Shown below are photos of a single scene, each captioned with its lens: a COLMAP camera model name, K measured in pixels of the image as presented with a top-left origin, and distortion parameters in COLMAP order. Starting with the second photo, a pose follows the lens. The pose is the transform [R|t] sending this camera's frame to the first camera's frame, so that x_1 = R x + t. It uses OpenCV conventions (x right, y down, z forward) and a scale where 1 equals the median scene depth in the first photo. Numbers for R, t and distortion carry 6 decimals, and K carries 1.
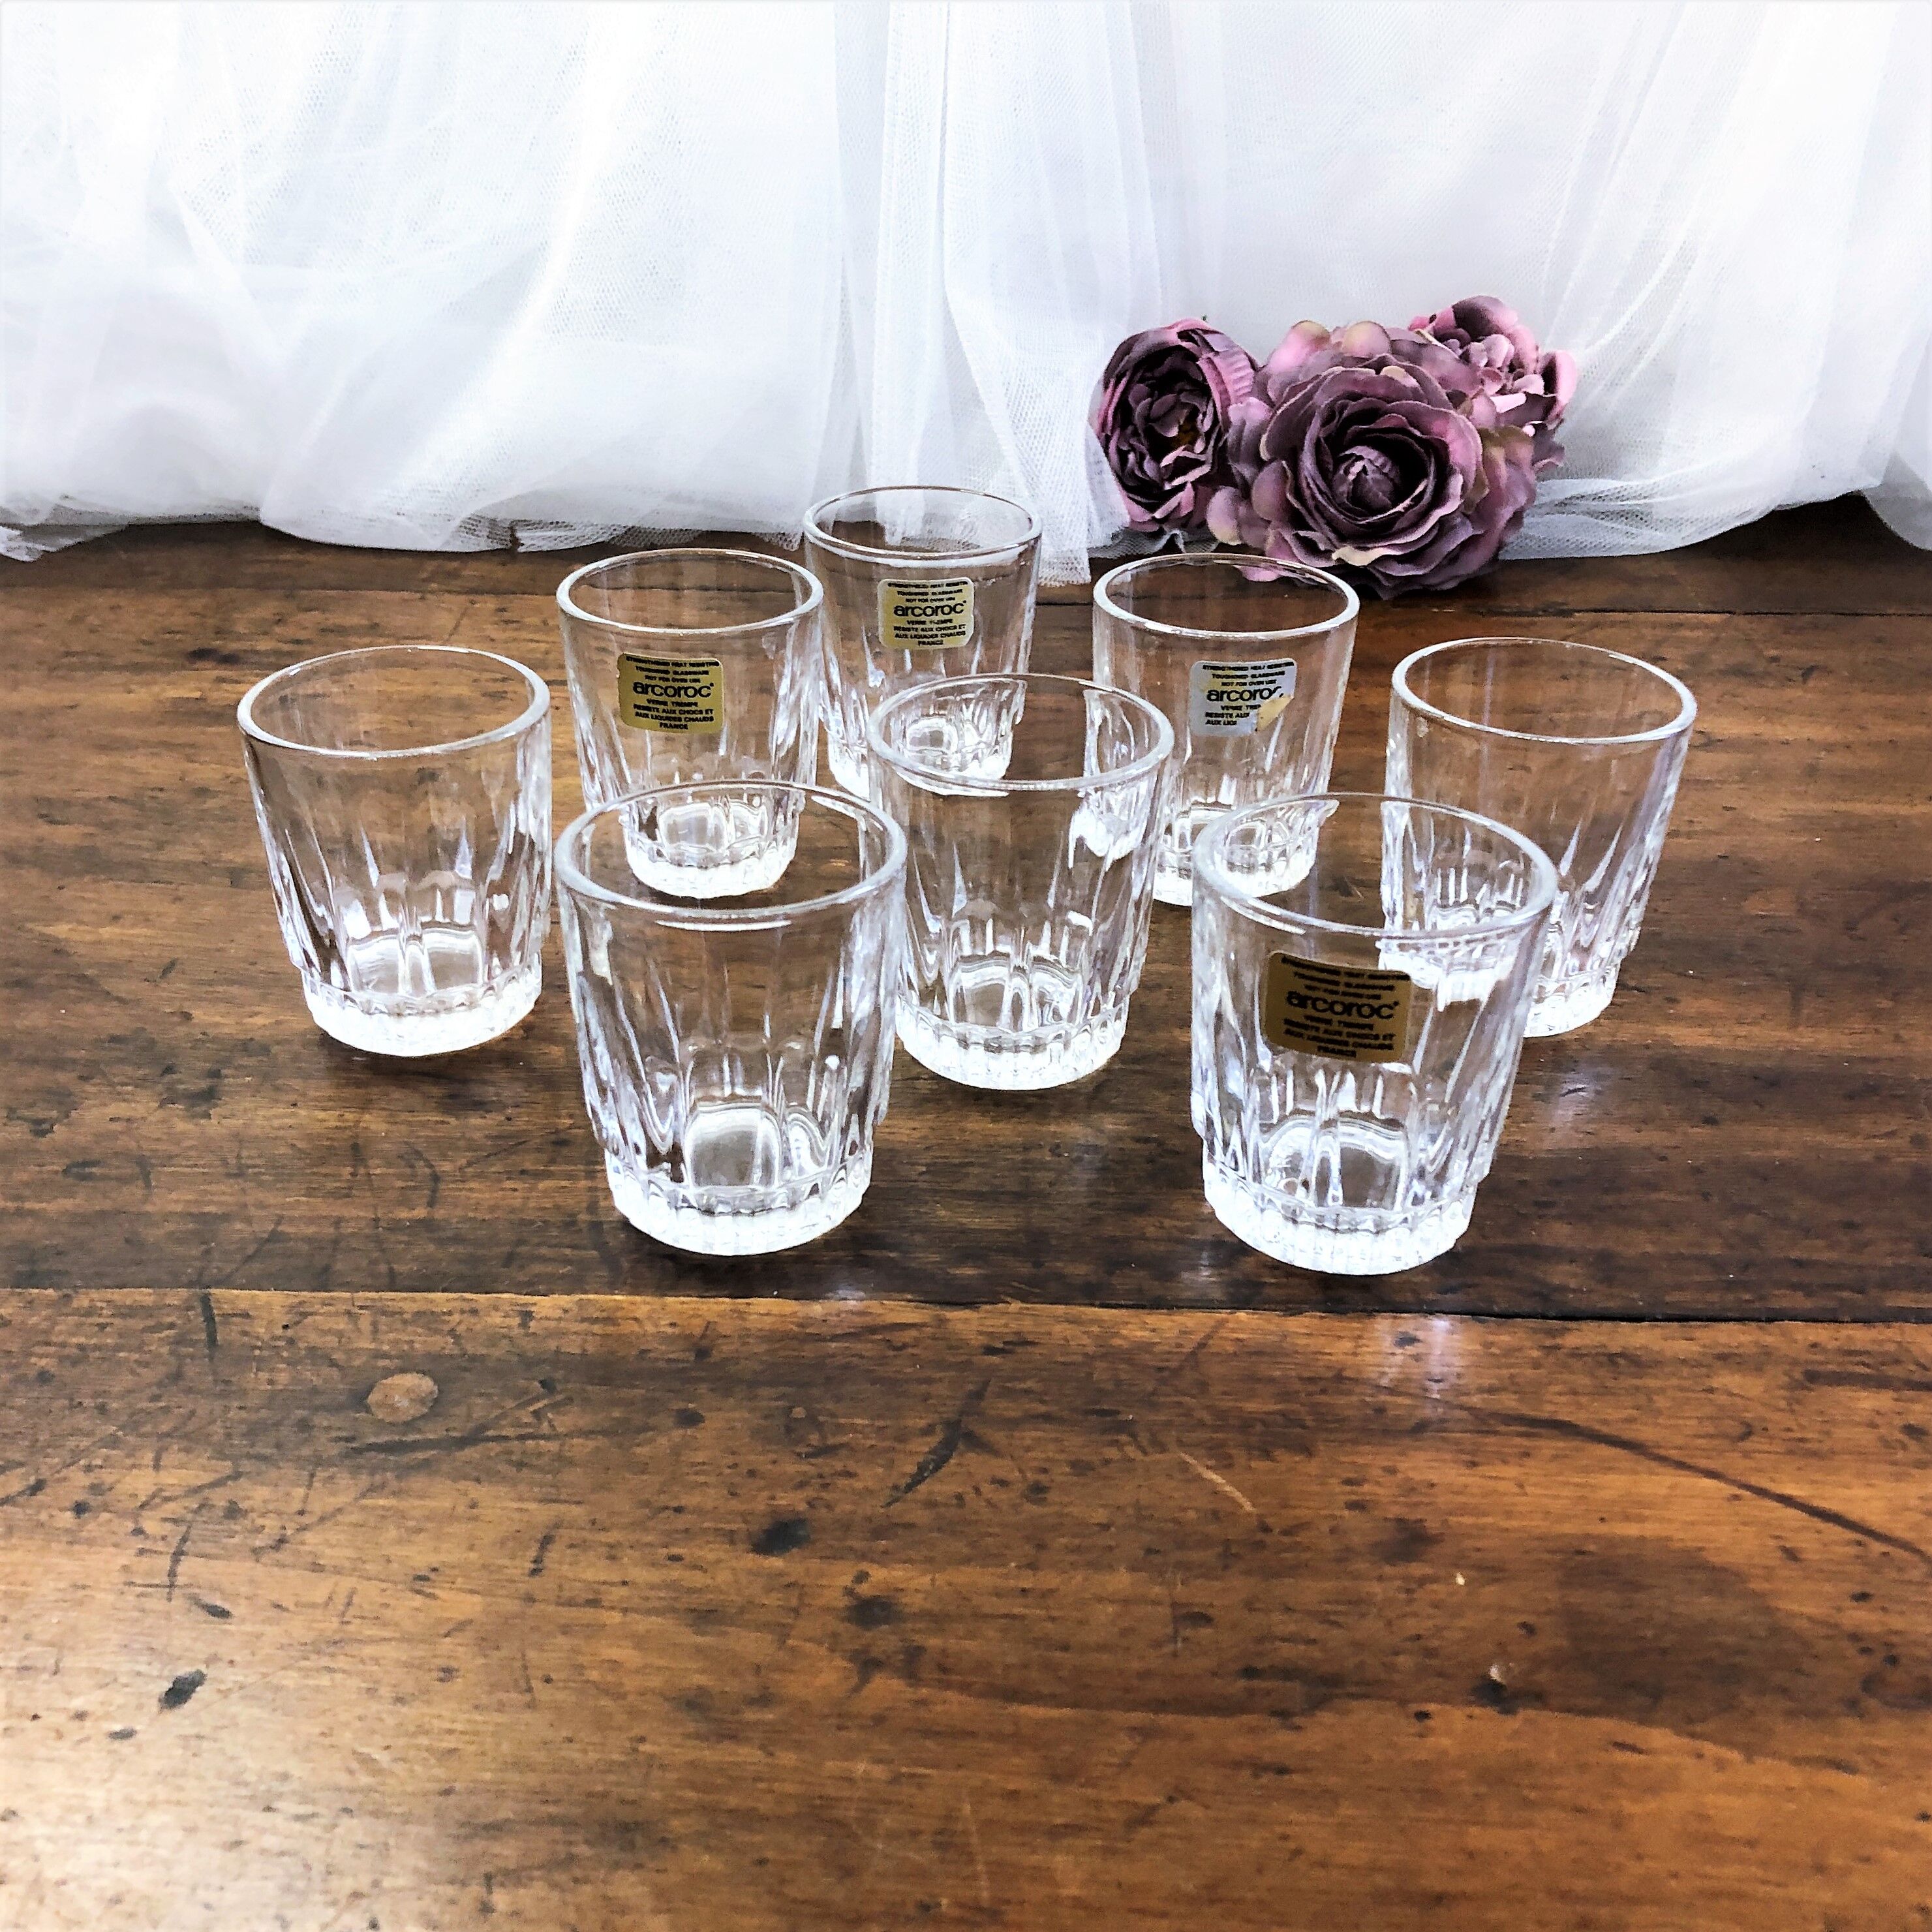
lens RADIAL K [[2280.8, 0, 912.3], [0, 2280.8, 915.1], [0, 0, 1]] dist [0.048087, -0.133134]
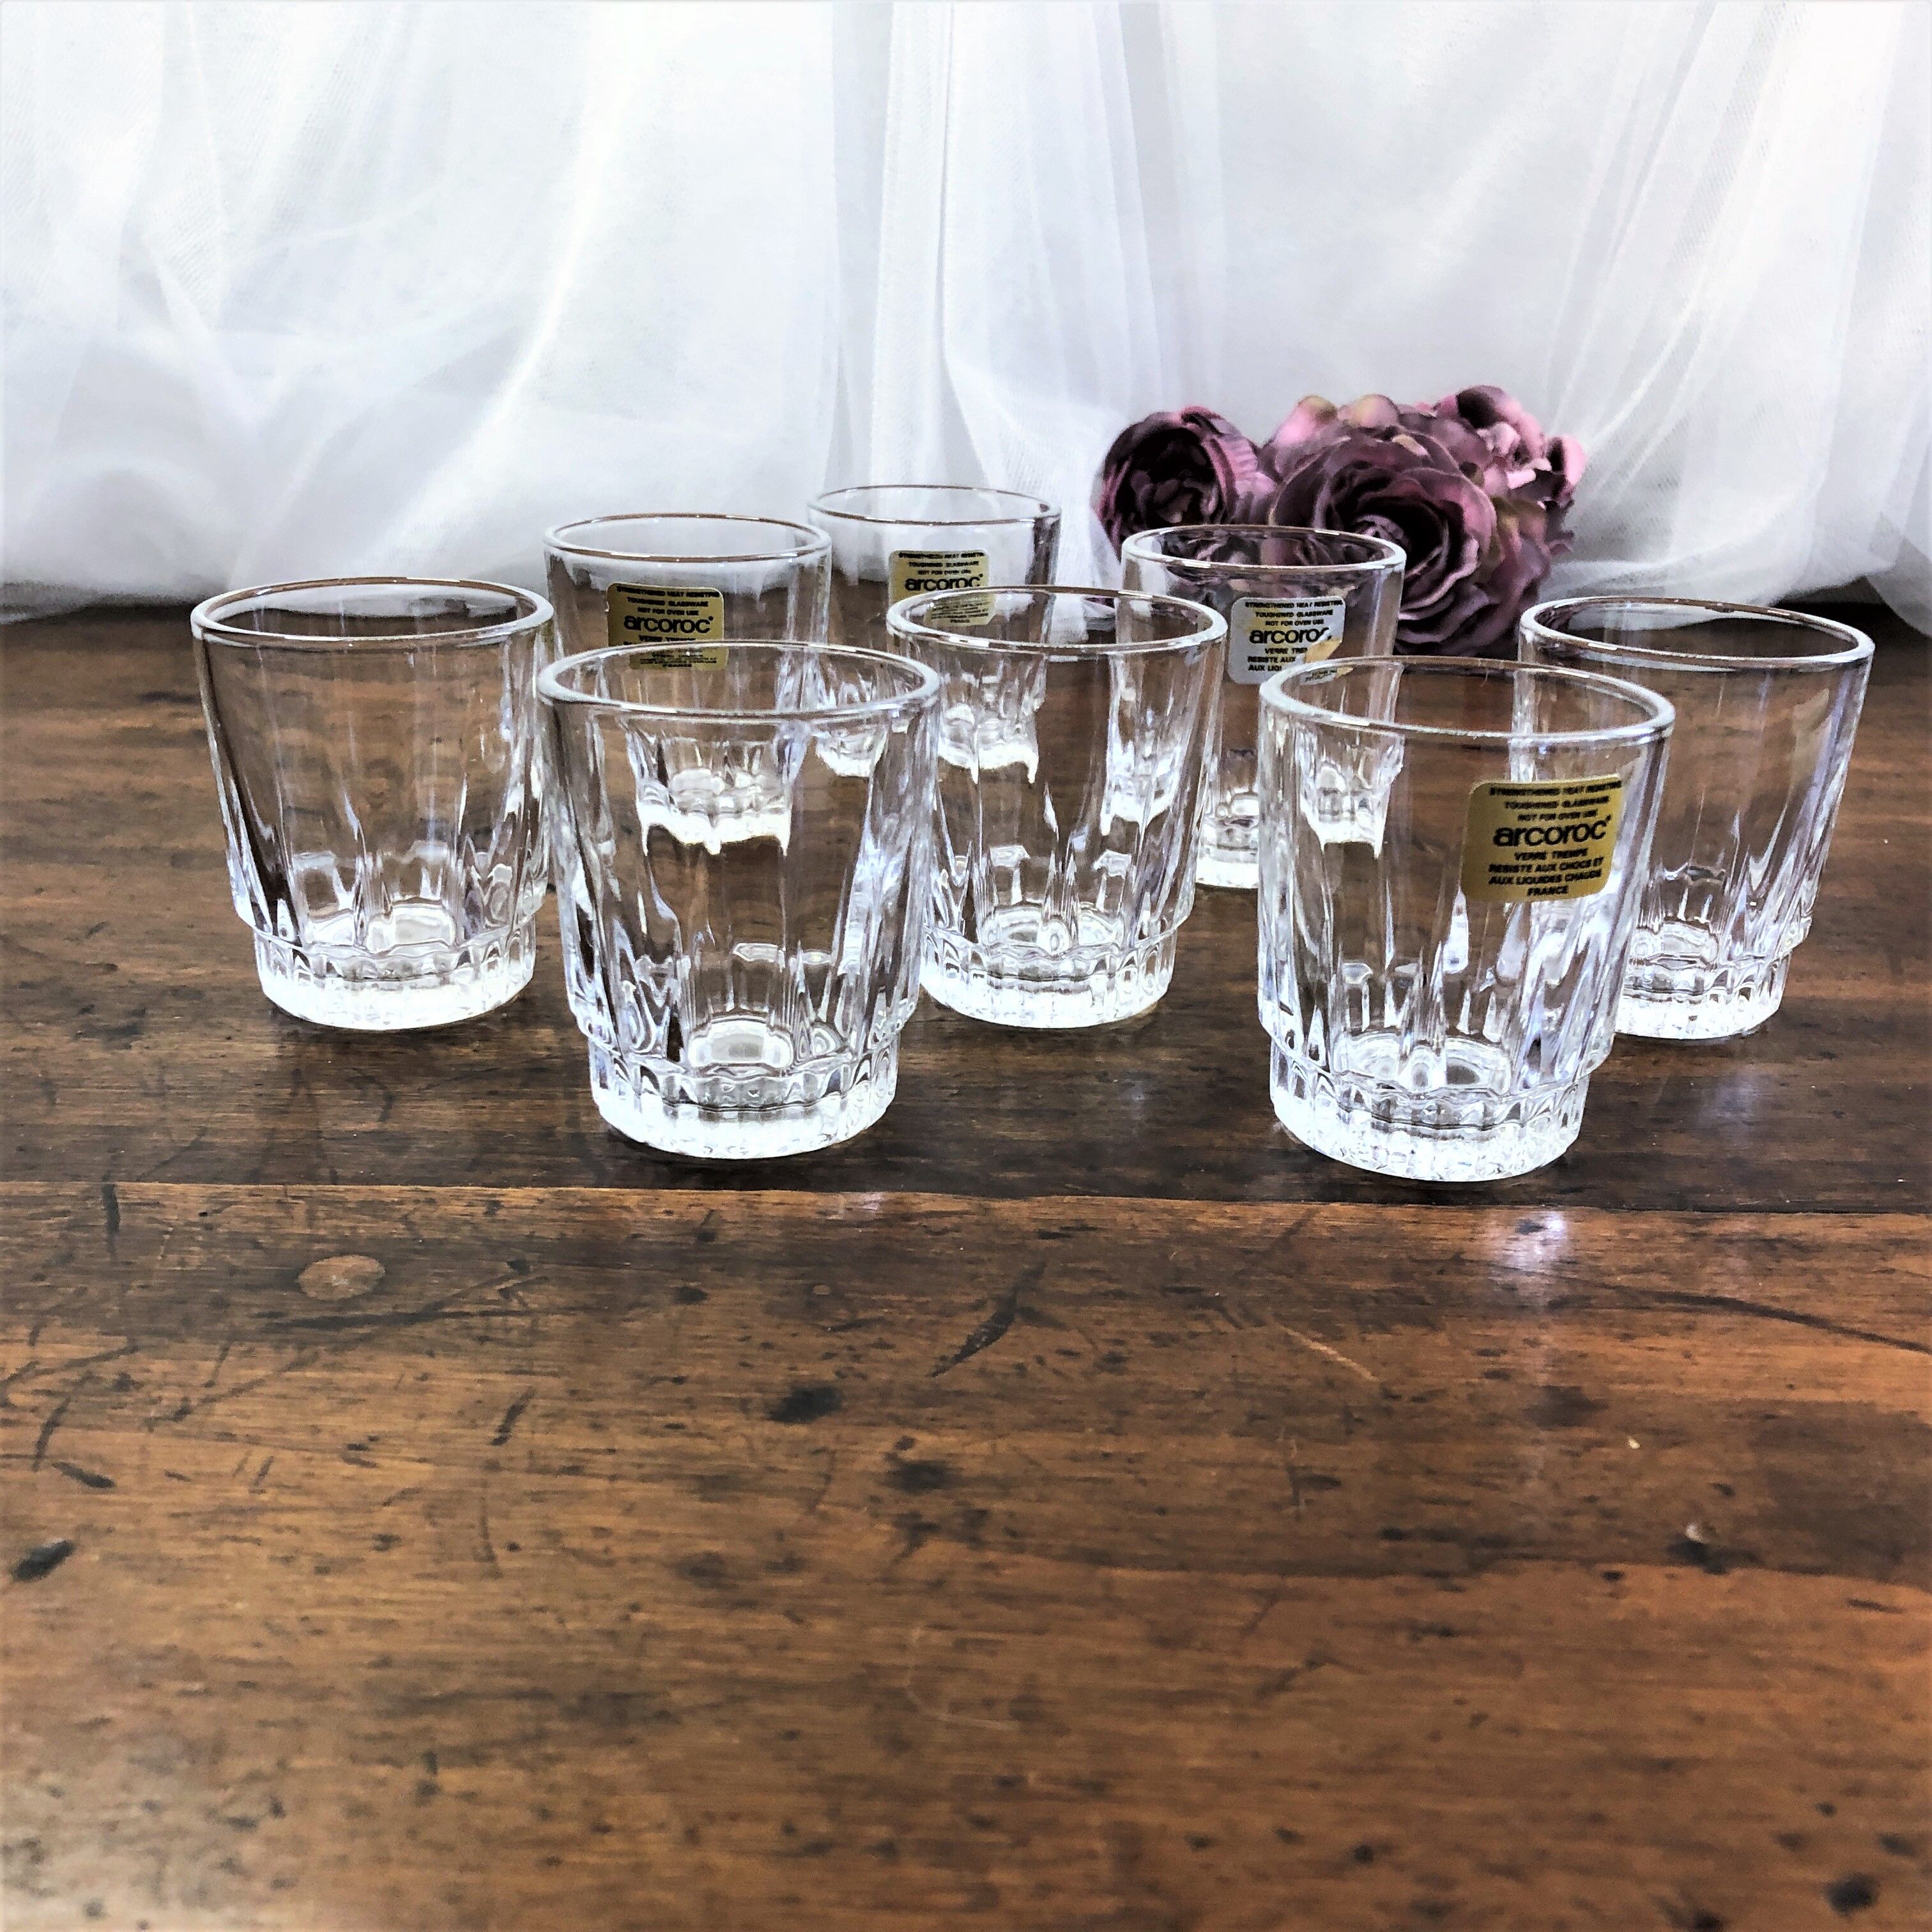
lens RADIAL K [[2219.6, 0, 966.0], [0, 2219.6, 966.0], [0, 0, 1]] dist [0.042294, -0.154288]
pose [[0.999243, -0.001479, 0.038864, -0.022901], [0.005974, 0.993256, -0.115790, 0.156672], [-0.038431, 0.115935, 0.992513, 0.145895]]
